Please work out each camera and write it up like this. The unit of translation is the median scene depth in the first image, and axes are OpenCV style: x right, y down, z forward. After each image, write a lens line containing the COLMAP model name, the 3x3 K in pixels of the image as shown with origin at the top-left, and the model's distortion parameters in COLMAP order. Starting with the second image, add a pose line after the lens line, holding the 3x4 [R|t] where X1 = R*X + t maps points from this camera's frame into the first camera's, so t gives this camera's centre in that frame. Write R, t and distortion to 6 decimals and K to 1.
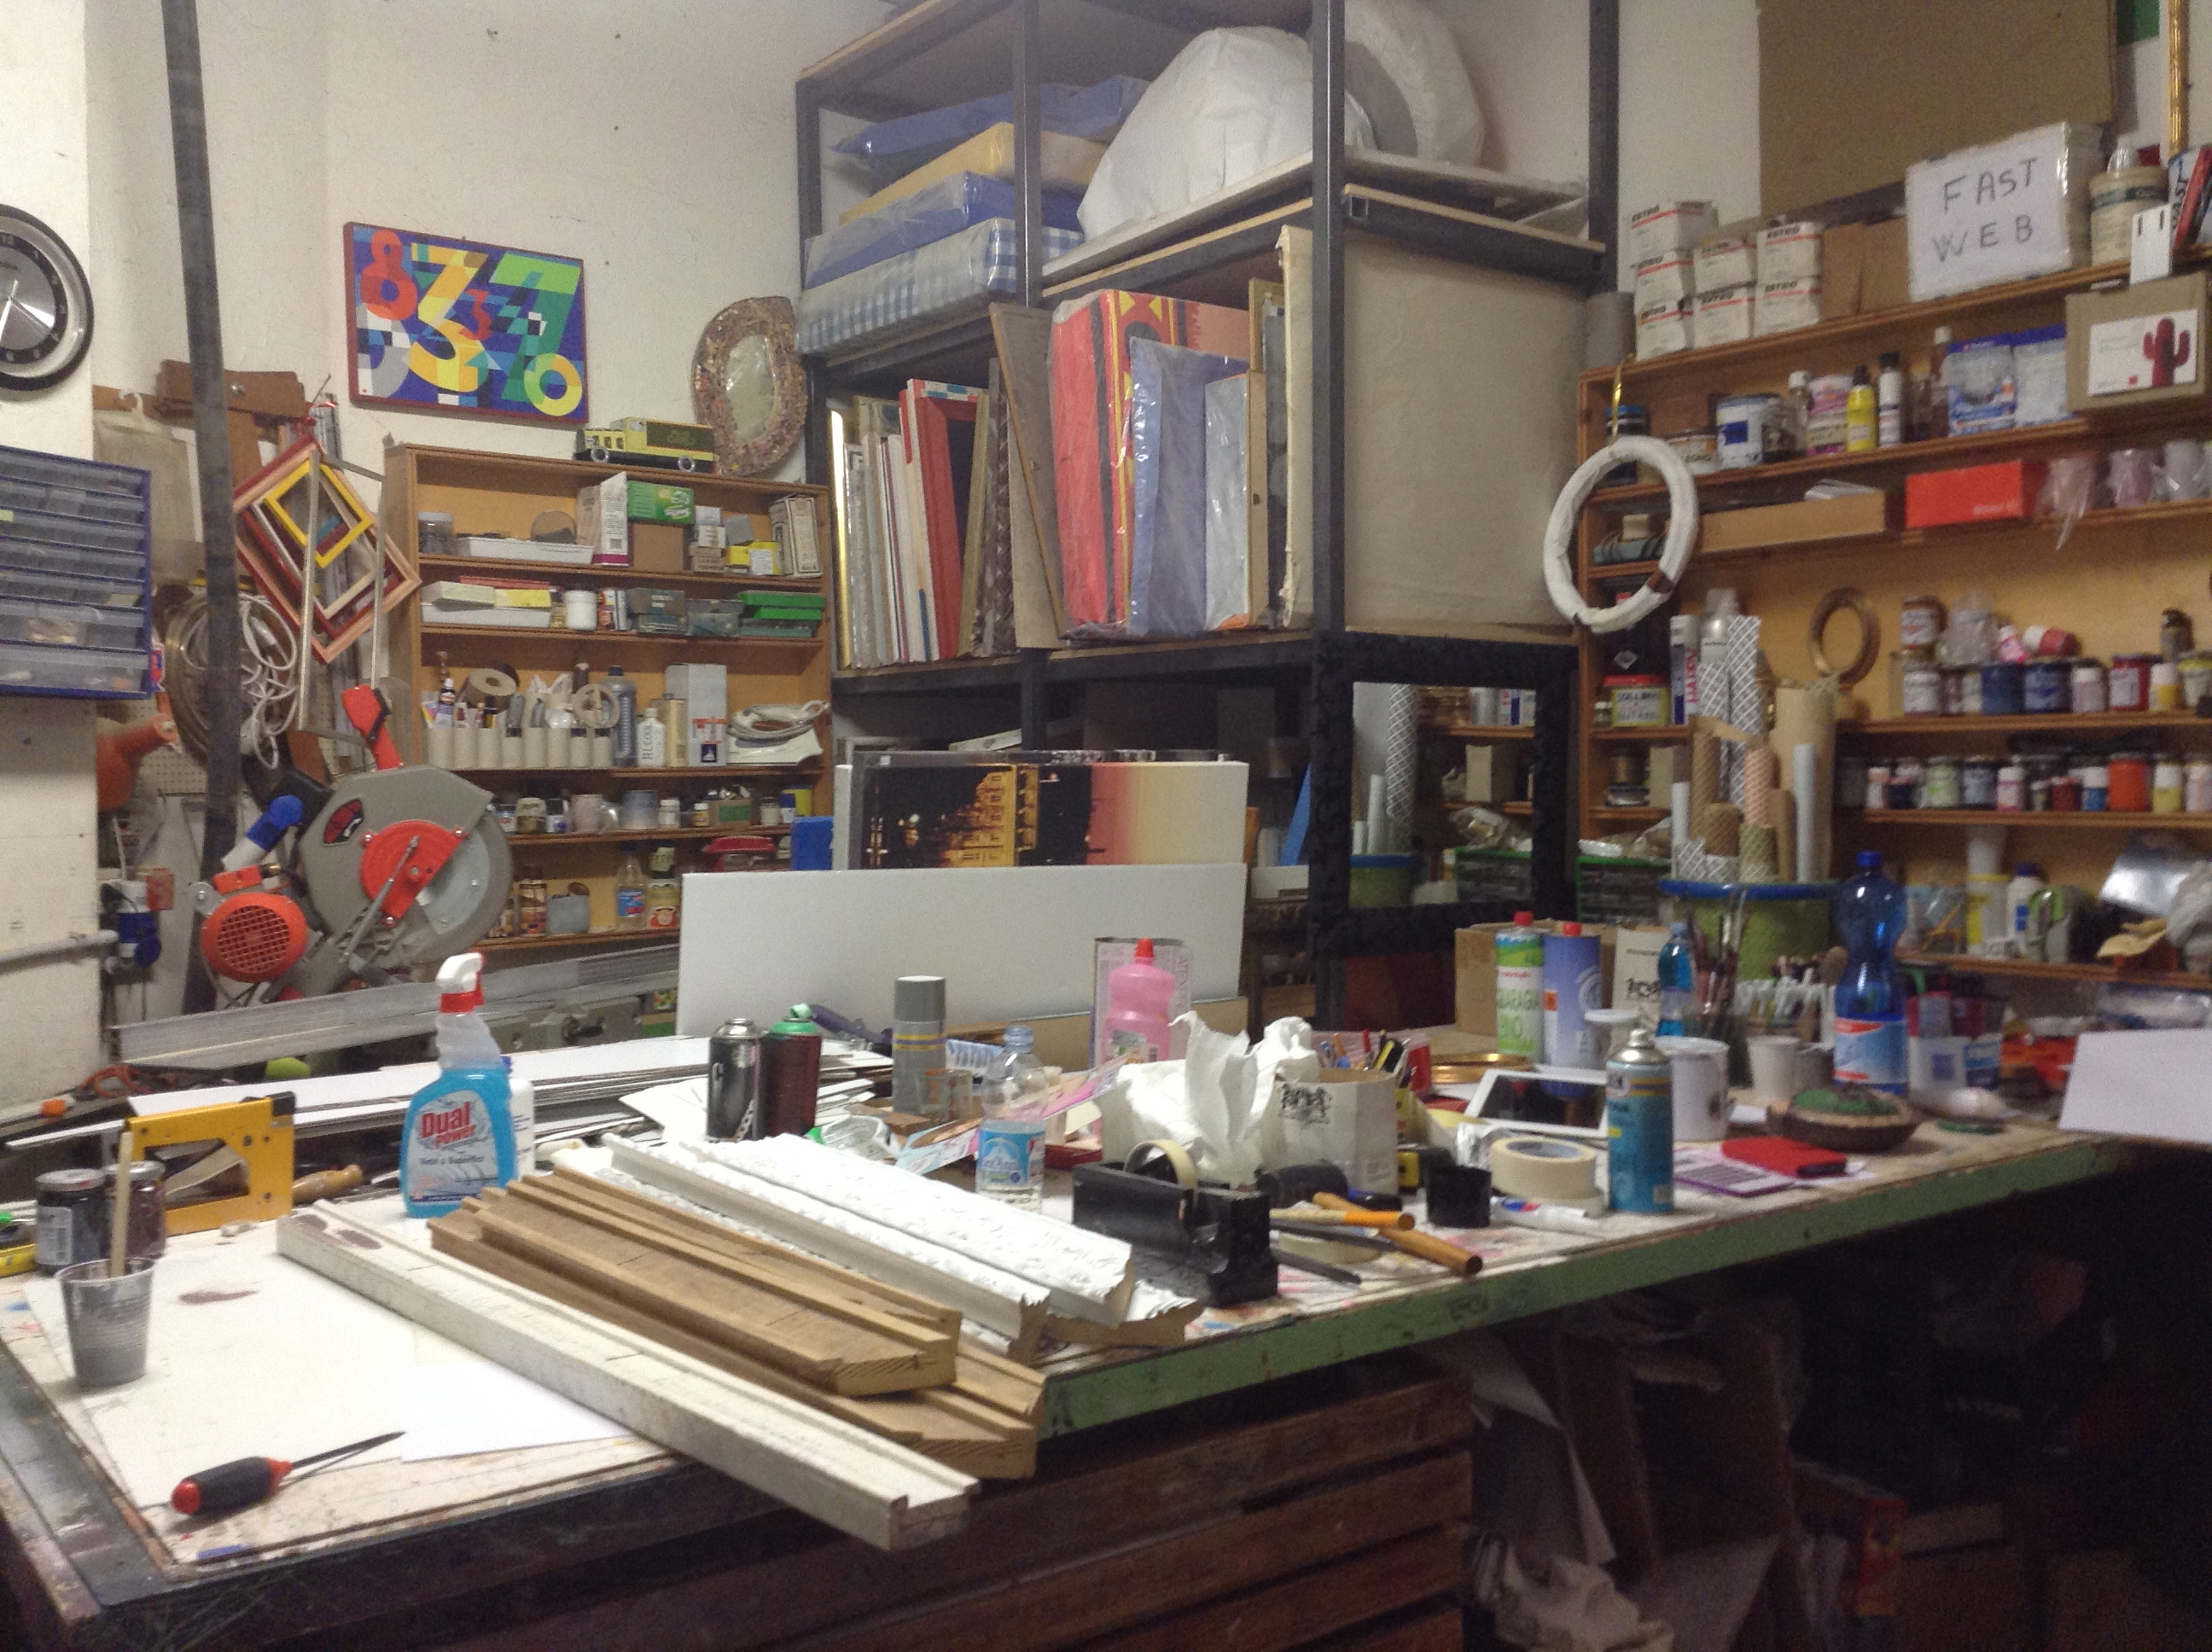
lens RADIAL K [[2089.4, 0, 1114.7], [0, 2089.4, 820.1], [0, 0, 1]] dist [0.100663, -0.194770]
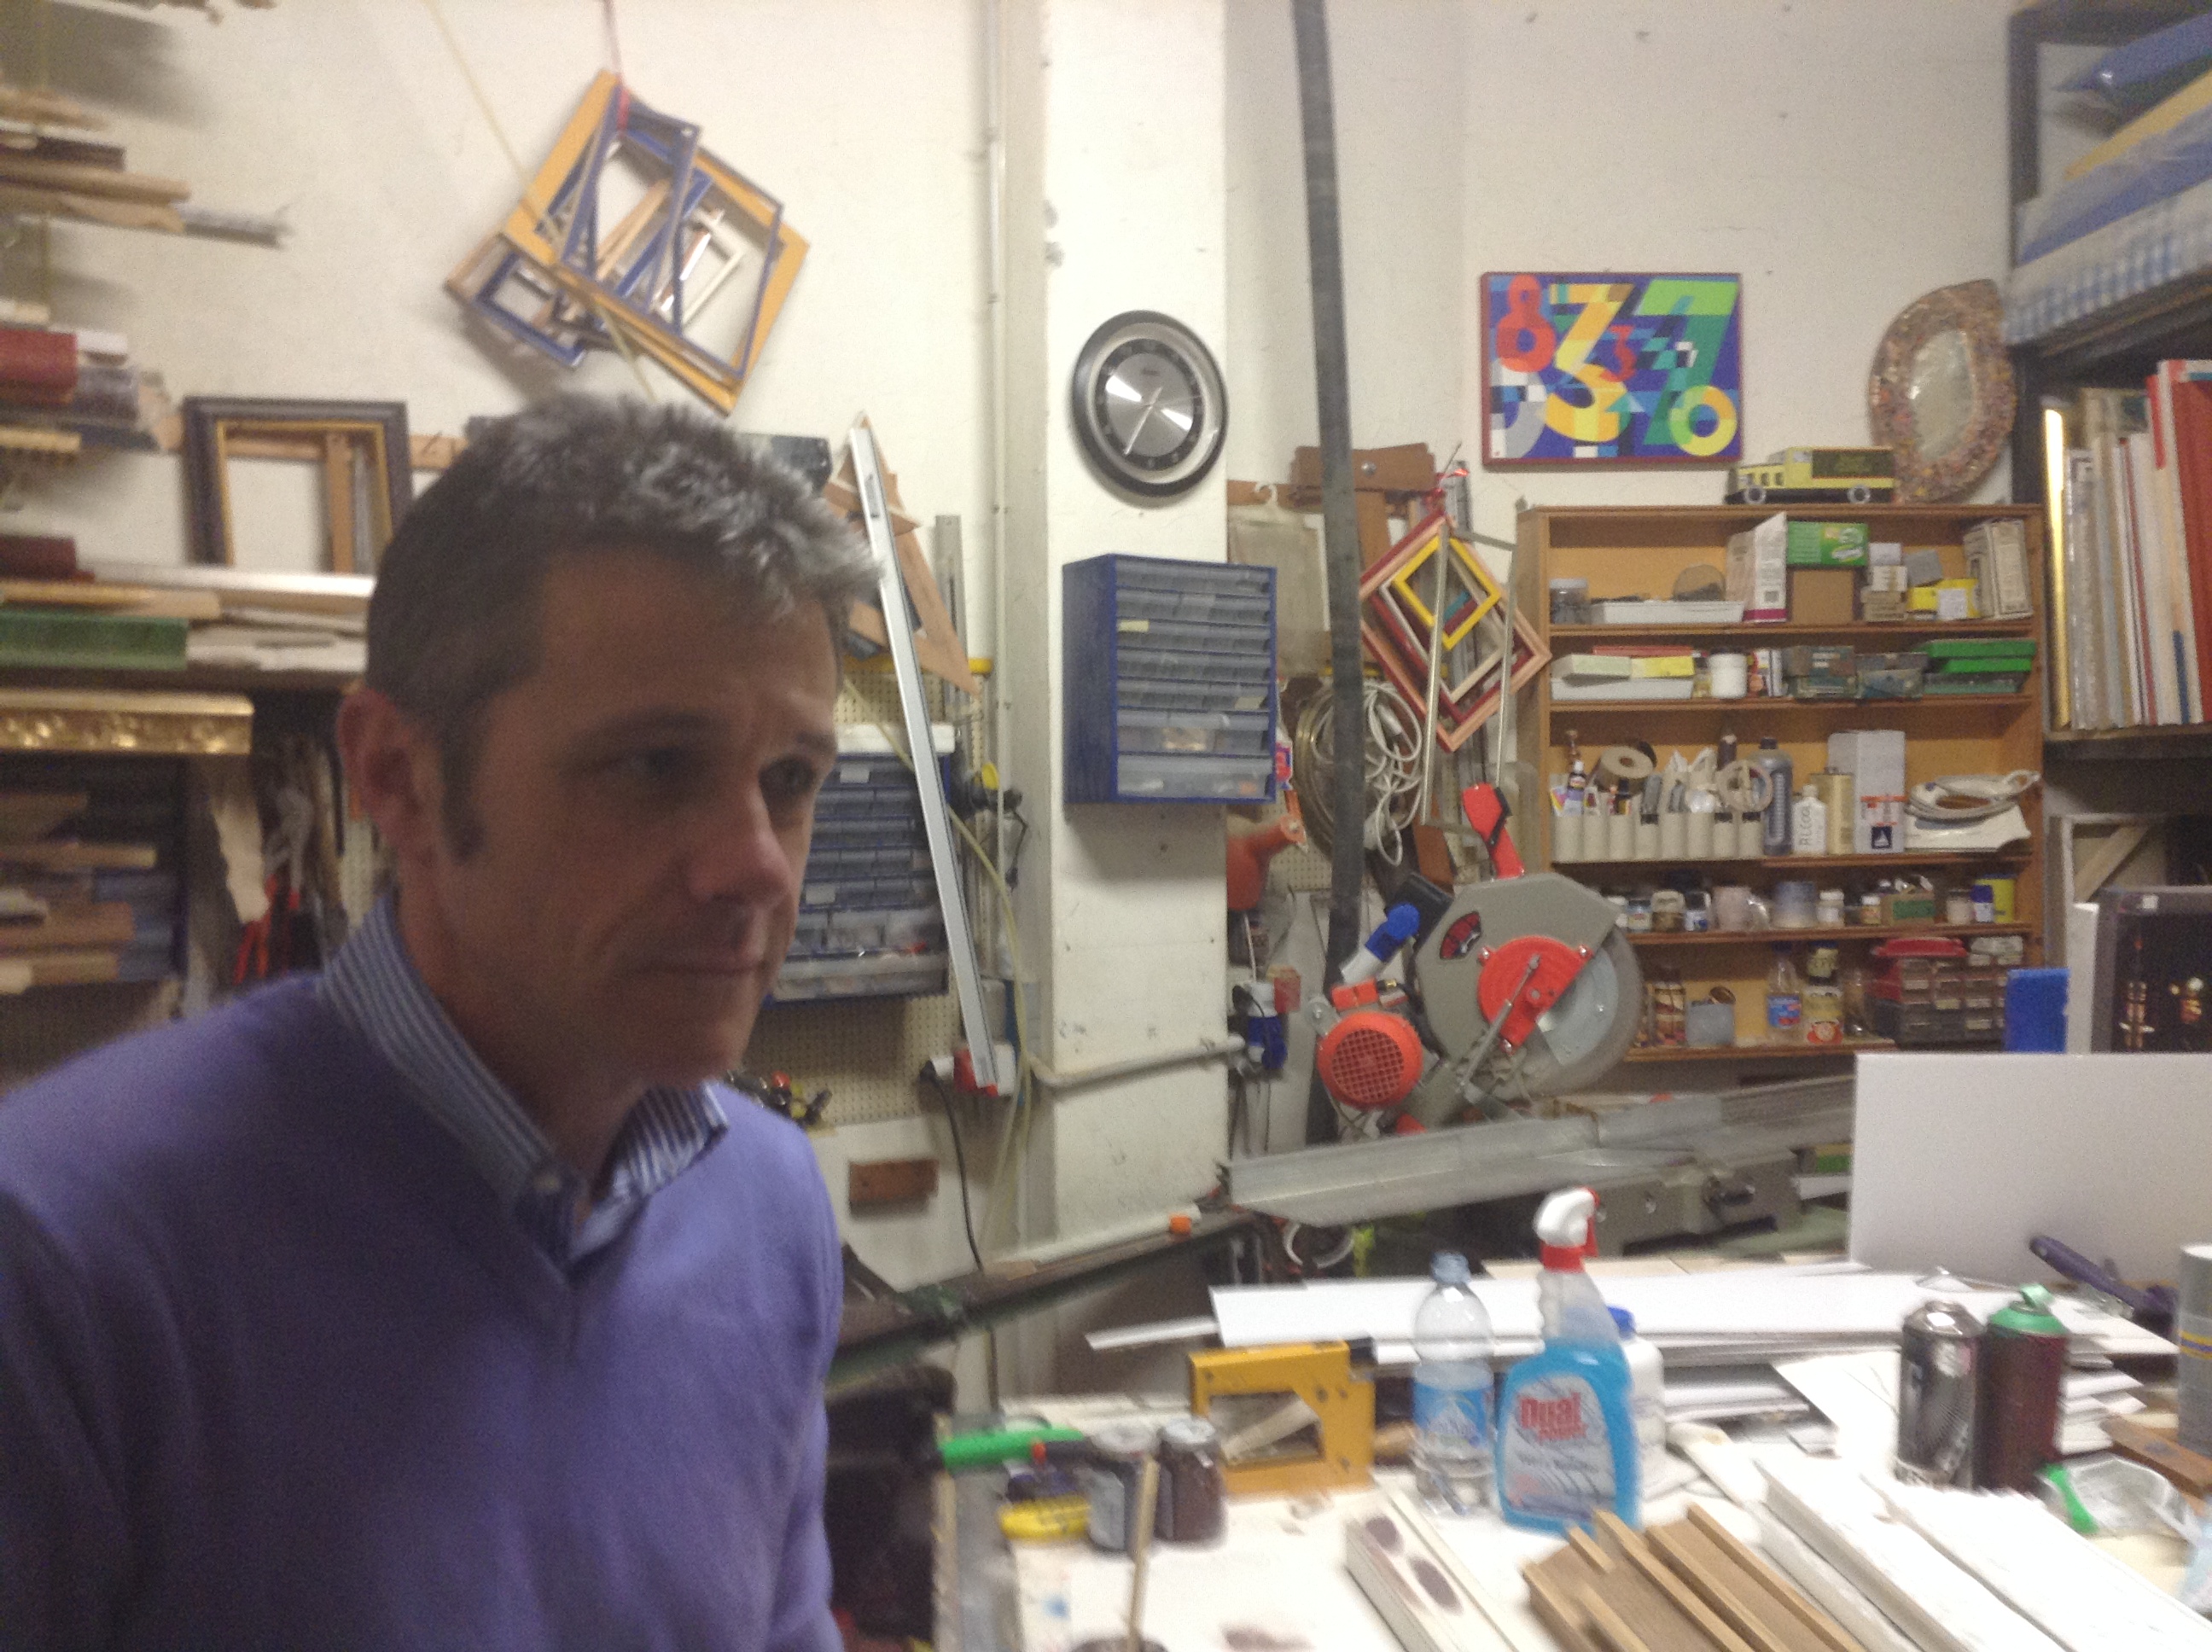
lens RADIAL K [[1866.7, 0, 1111.3], [0, 1866.7, 830.8], [0, 0, 1]] dist [0.108517, -0.136033]
pose [[0.844718, 0.017029, -0.534941, -0.049639], [-0.001754, 0.999576, 0.029050, -0.059311], [0.535209, -0.023601, 0.844390, 0.198208]]
